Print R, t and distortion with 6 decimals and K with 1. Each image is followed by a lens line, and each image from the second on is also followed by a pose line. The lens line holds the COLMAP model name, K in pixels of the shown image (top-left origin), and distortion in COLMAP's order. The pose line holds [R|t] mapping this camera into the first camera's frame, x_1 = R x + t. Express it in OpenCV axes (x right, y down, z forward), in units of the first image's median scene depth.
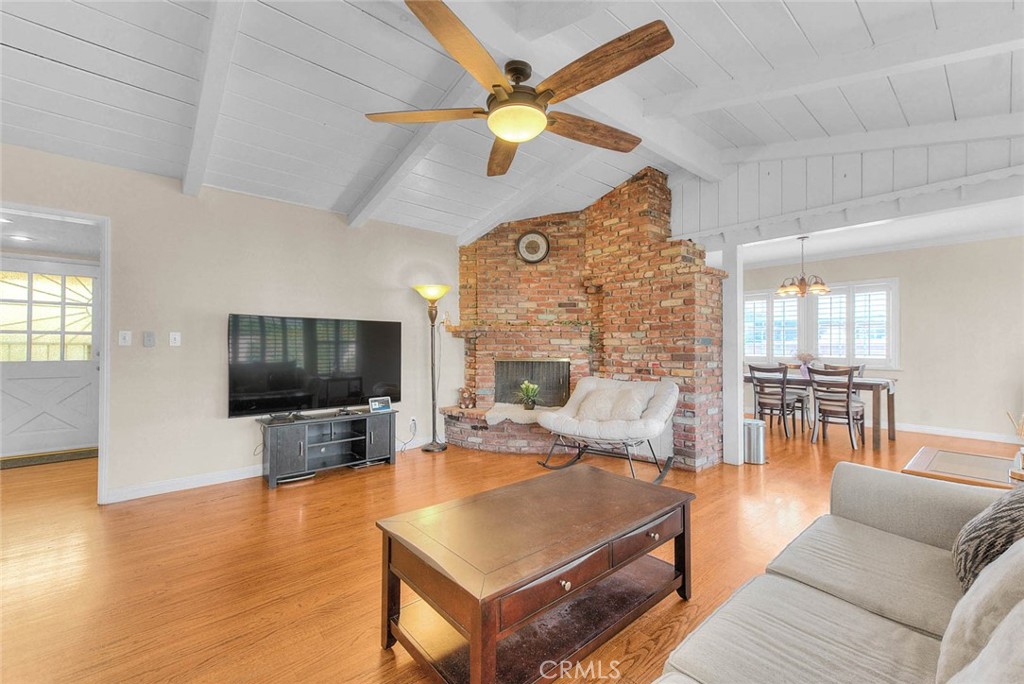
lens RADIAL K [[415.0, 0, 507.1], [0, 415.0, 343.1], [0, 0, 1]] dist [0.023768, 0.000028]
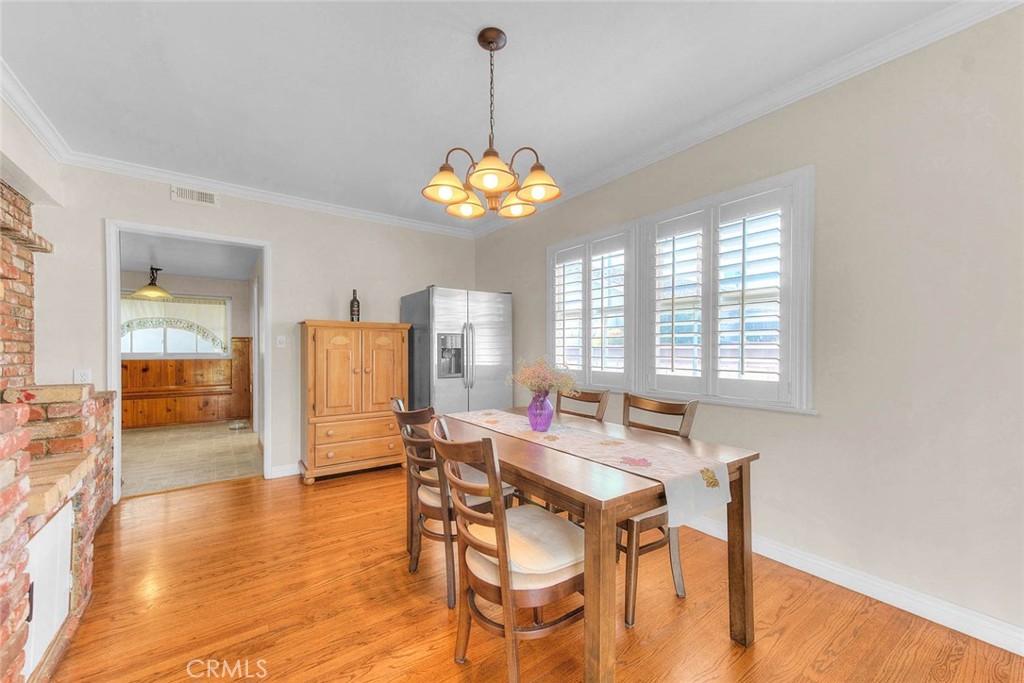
lens RADIAL K [[407.7, 0, 503.3], [0, 407.7, 348.5], [0, 0, 1]] dist [0.036500, 0.000031]
pose [[0.994072, -0.000135, -0.108721, 0.854153], [0.000456, 0.999996, 0.002931, 0.004986], [0.108720, -0.002963, 0.994068, 0.741443]]
